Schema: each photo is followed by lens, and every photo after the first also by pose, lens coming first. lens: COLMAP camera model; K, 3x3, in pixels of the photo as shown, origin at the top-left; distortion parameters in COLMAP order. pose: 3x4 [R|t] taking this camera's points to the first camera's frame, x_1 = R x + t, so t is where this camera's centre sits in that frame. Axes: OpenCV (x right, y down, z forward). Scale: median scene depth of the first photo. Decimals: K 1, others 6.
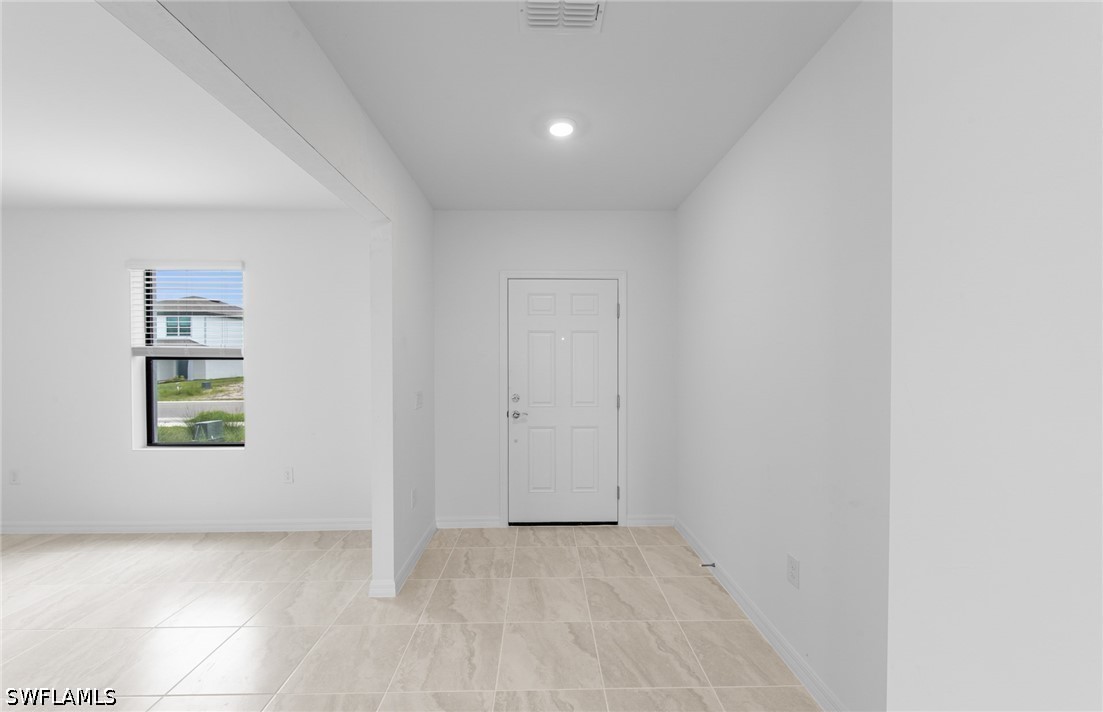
lens RADIAL K [[423.7, 0, 542.4], [0, 423.7, 364.2], [0, 0, 1]] dist [0.003598, -0.000406]
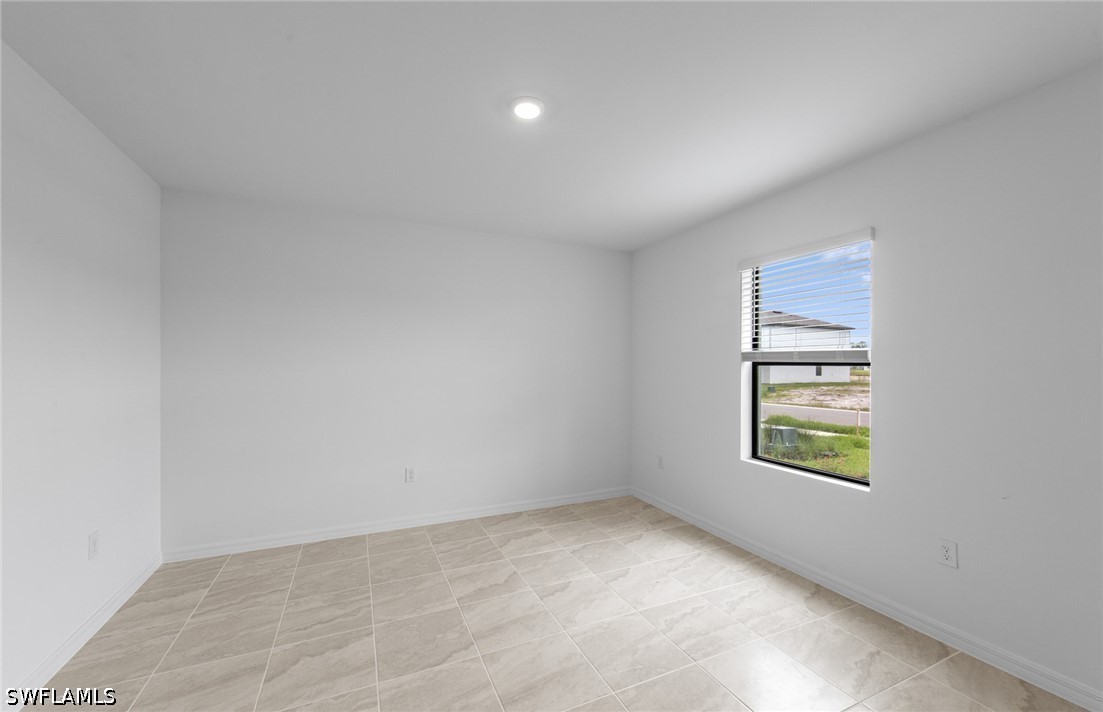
lens RADIAL K [[423.7, 0, 555.0], [0, 423.7, 362.5], [0, 0, 1]] dist [0.003598, -0.000406]
pose [[0.424187, -0.004711, -0.905562, -0.279846], [-0.012515, 0.999860, -0.011064, -0.001257], [0.905488, 0.016026, 0.424069, 0.217348]]
